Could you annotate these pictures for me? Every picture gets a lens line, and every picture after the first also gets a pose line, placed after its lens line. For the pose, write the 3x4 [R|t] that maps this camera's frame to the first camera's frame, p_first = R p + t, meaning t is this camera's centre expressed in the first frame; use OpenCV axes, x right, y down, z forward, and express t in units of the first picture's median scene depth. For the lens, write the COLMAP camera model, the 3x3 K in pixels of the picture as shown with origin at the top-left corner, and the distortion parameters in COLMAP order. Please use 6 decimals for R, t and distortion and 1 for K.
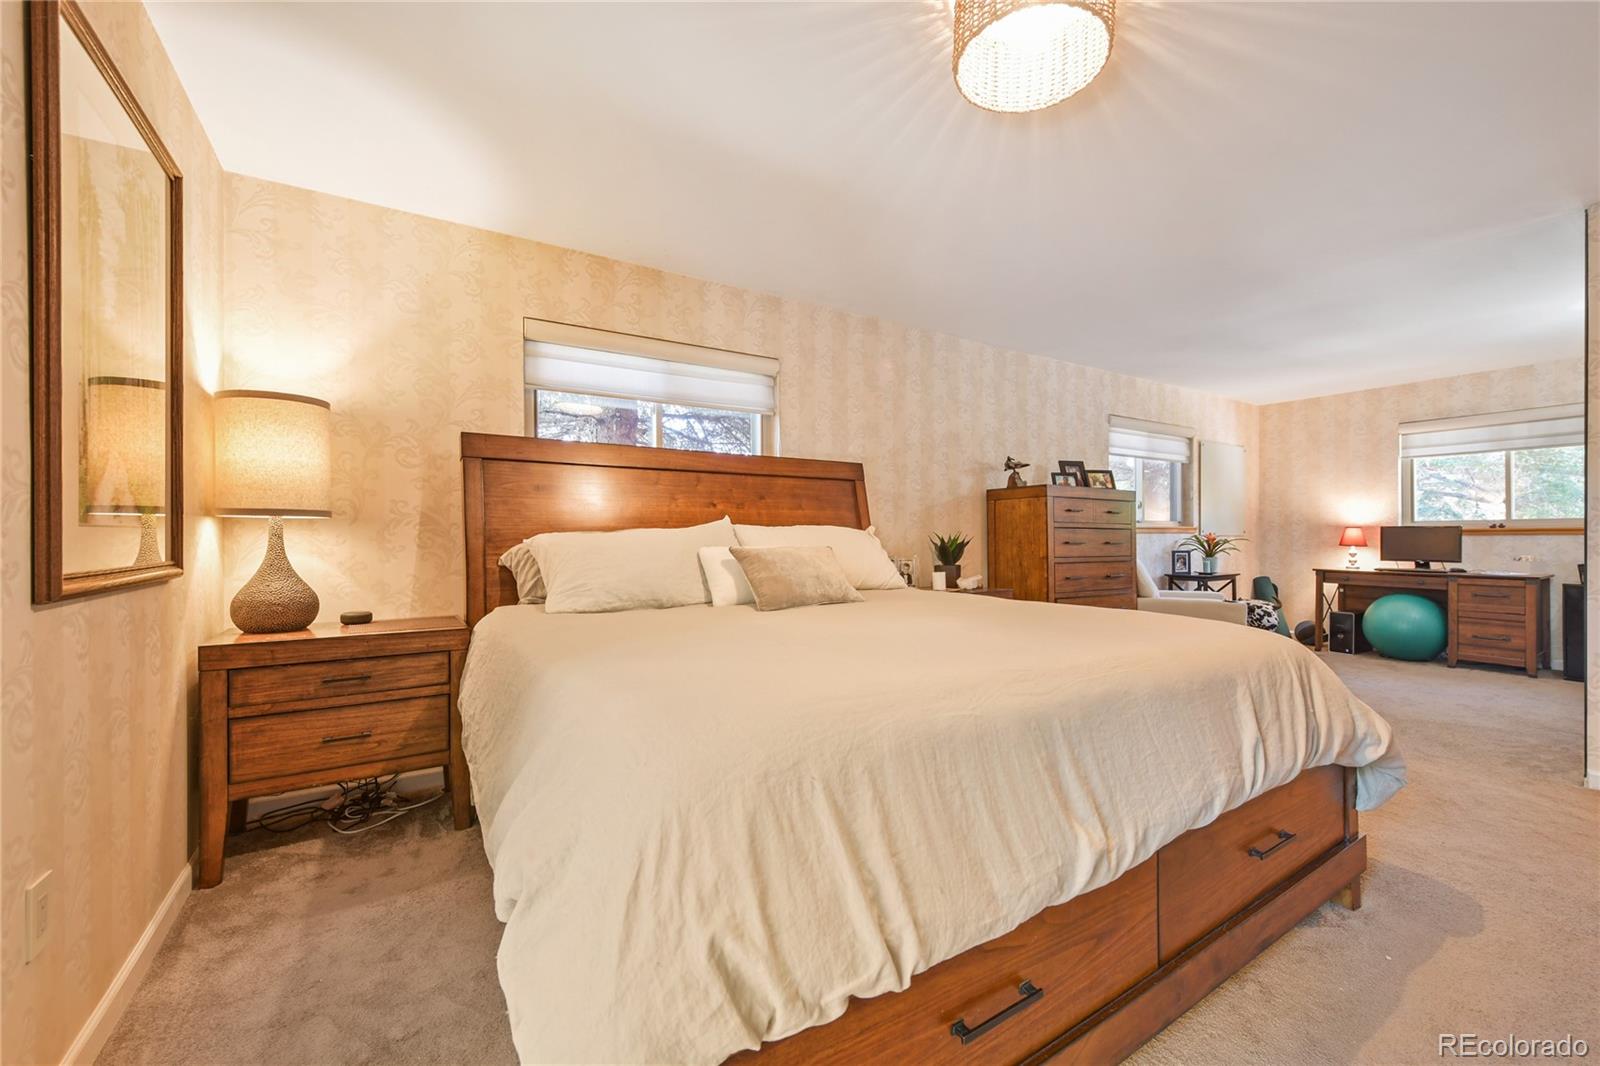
lens RADIAL K [[642.9, 0, 794.5], [0, 642.9, 540.2], [0, 0, 1]] dist [-0.010358, -0.000891]
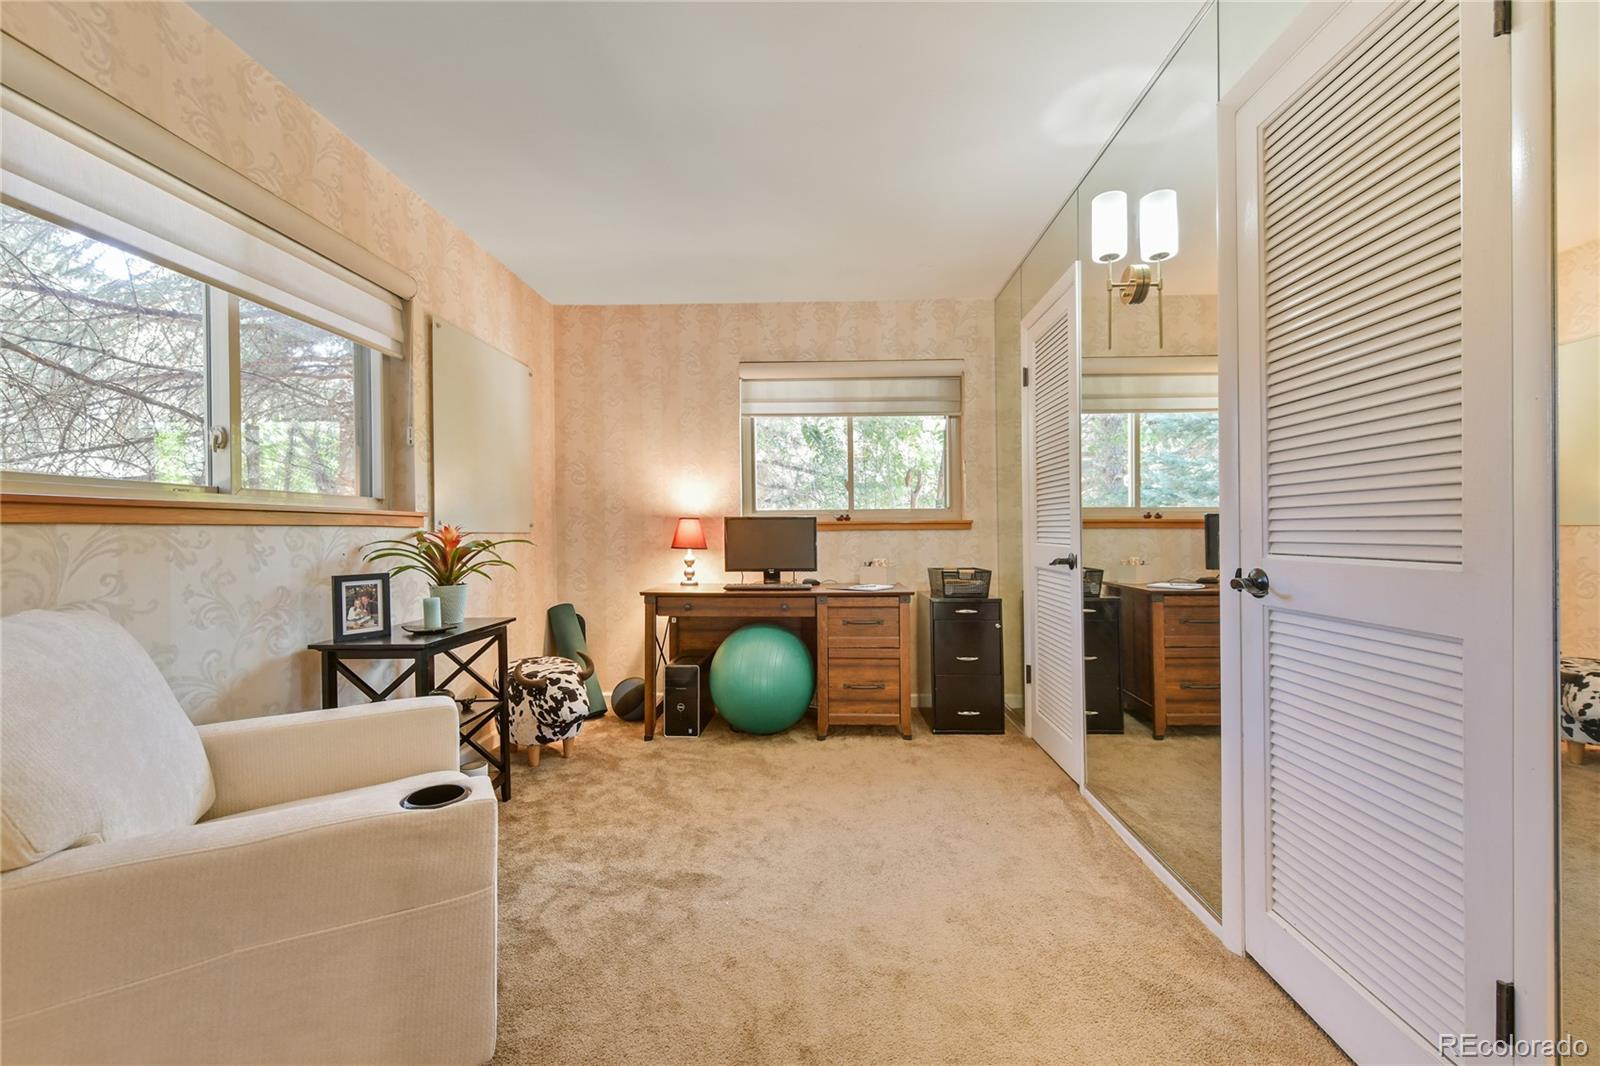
lens RADIAL K [[642.9, 0, 795.8], [0, 642.9, 538.5], [0, 0, 1]] dist [-0.010358, -0.000891]
pose [[0.564509, -0.007515, 0.825393, 0.439699], [0.013375, 0.999911, -0.000043, -0.000117], [-0.825319, 0.011064, 0.564559, 0.586891]]
